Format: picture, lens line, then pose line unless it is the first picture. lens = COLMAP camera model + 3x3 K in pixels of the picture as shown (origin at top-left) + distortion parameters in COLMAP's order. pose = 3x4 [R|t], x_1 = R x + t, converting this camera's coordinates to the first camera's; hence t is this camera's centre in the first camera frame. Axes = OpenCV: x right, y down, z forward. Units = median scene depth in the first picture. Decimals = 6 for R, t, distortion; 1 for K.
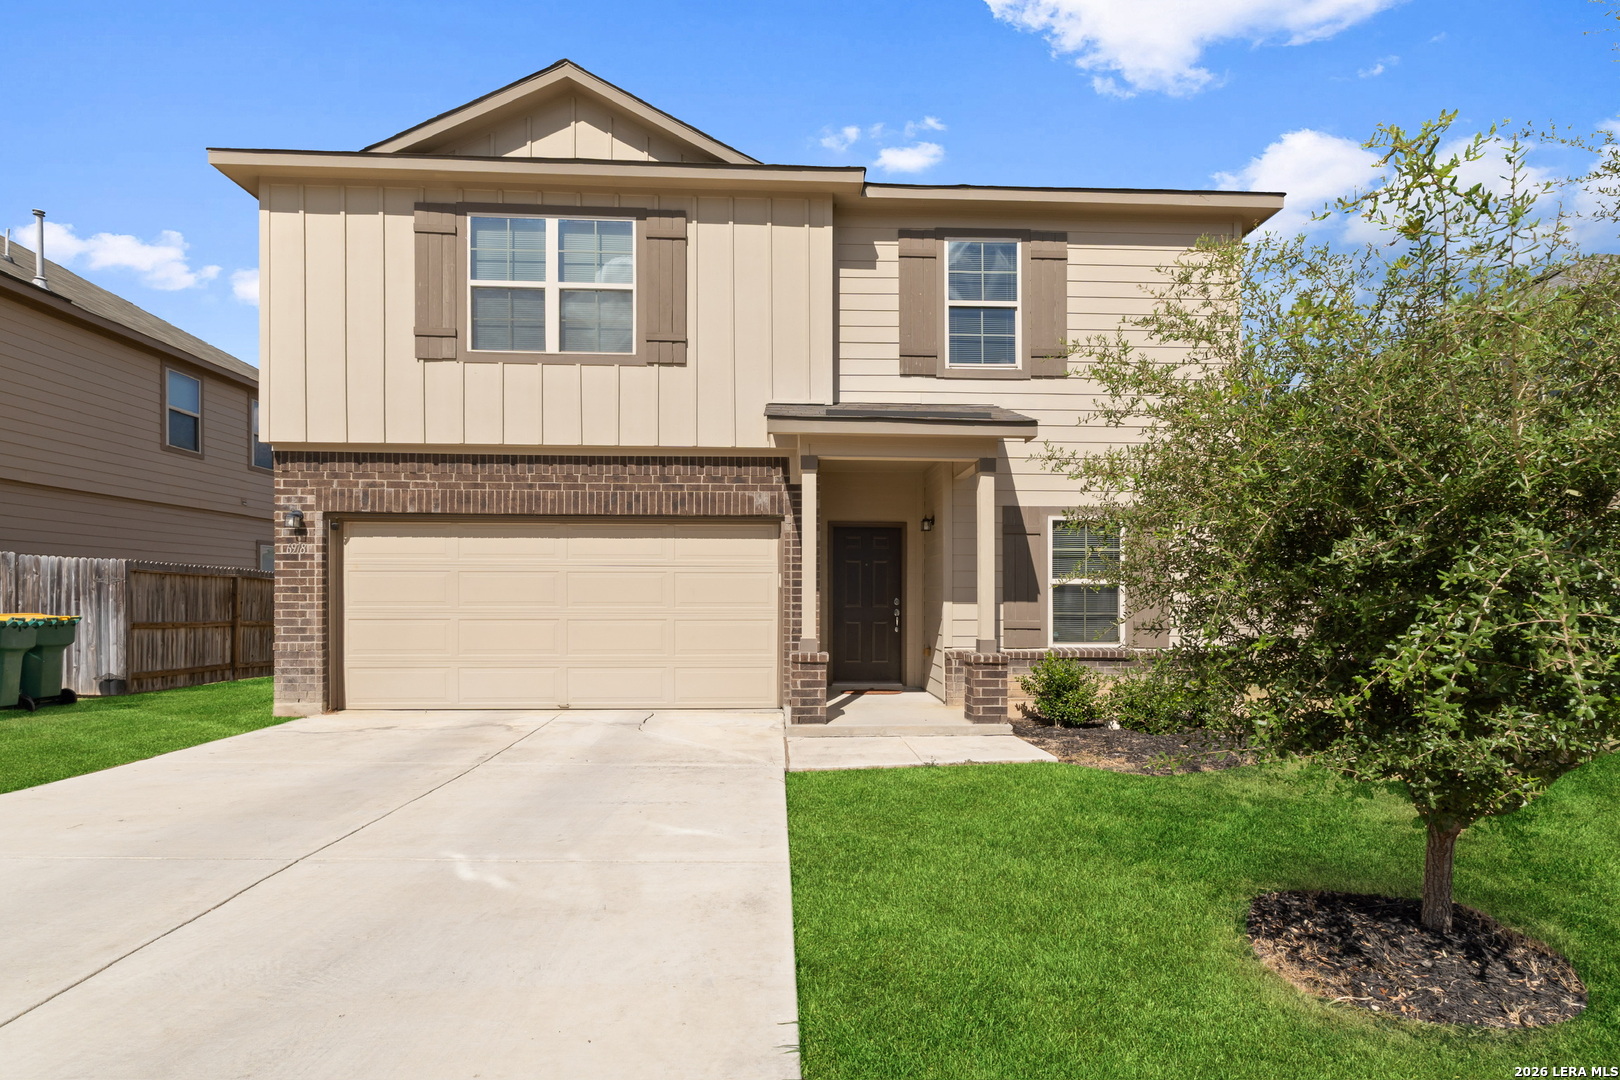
lens RADIAL K [[778.1, 0, 801.9], [0, 778.1, 587.1], [0, 0, 1]] dist [0.001264, -0.001289]
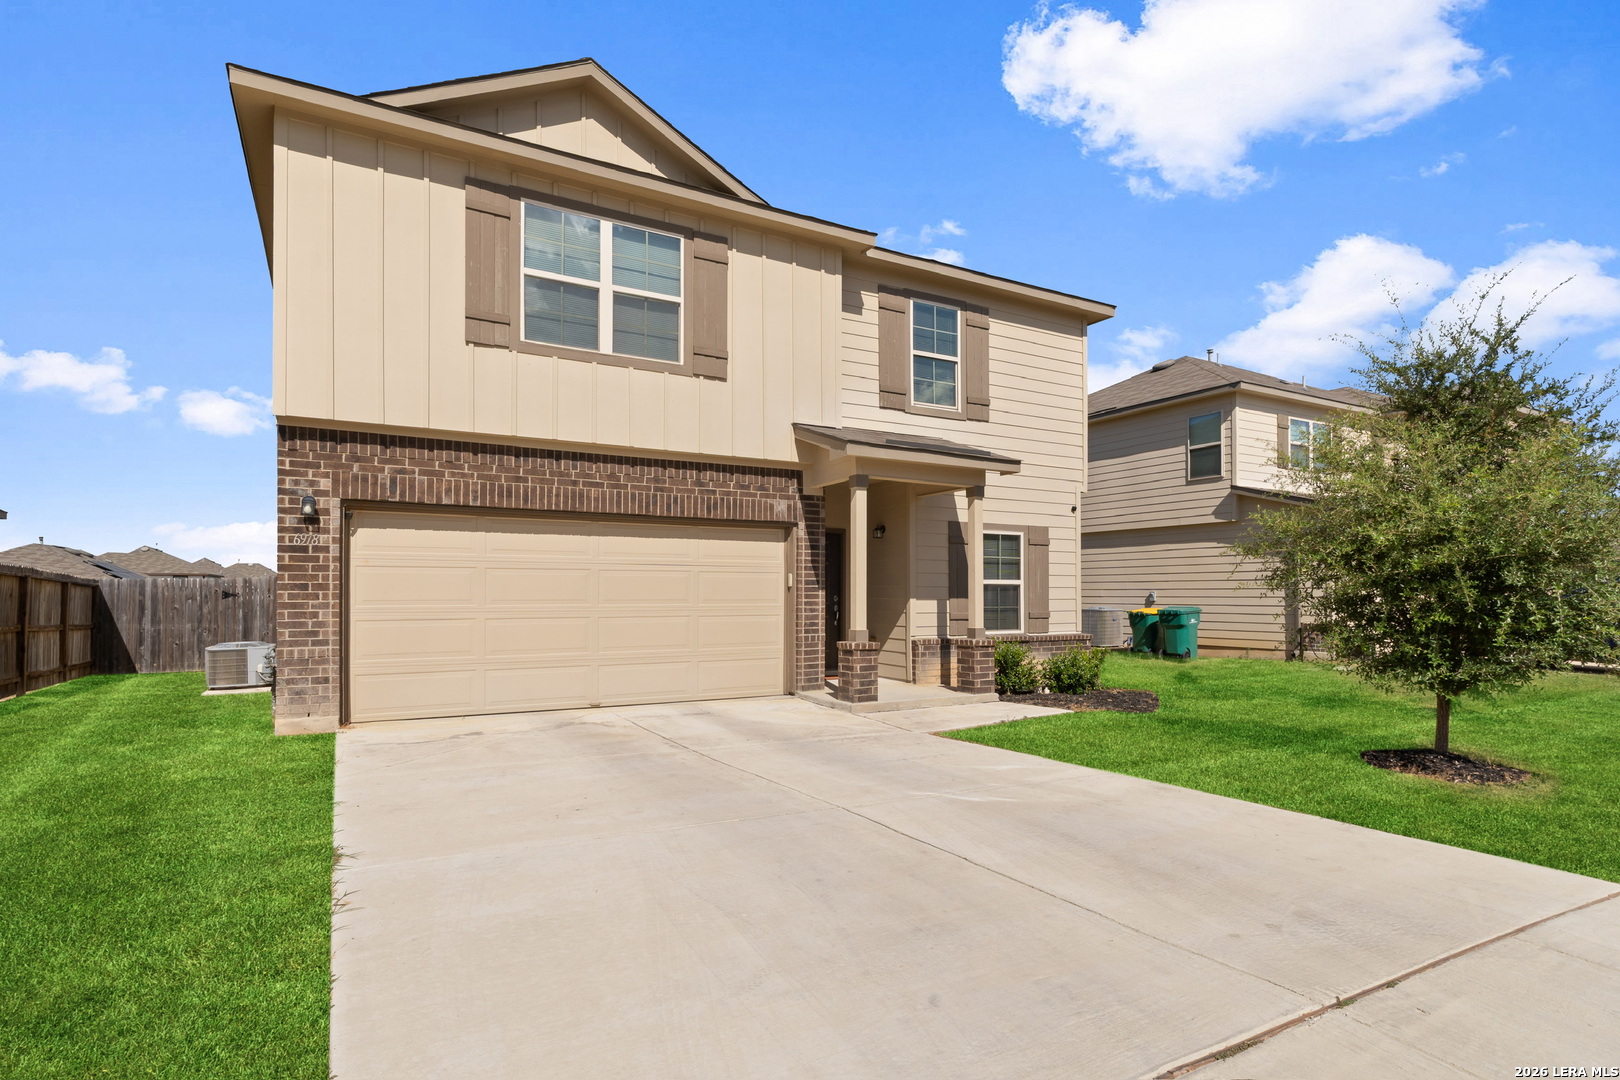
lens RADIAL K [[835.5, 0, 779.8], [0, 835.5, 572.5], [0, 0, 1]] dist [-0.004003, -0.000225]
pose [[0.893029, 0.010424, 0.449879, -0.591830], [-0.004795, 0.999895, -0.013650, -0.002570], [-0.449974, 0.010032, 0.892985, -0.066124]]
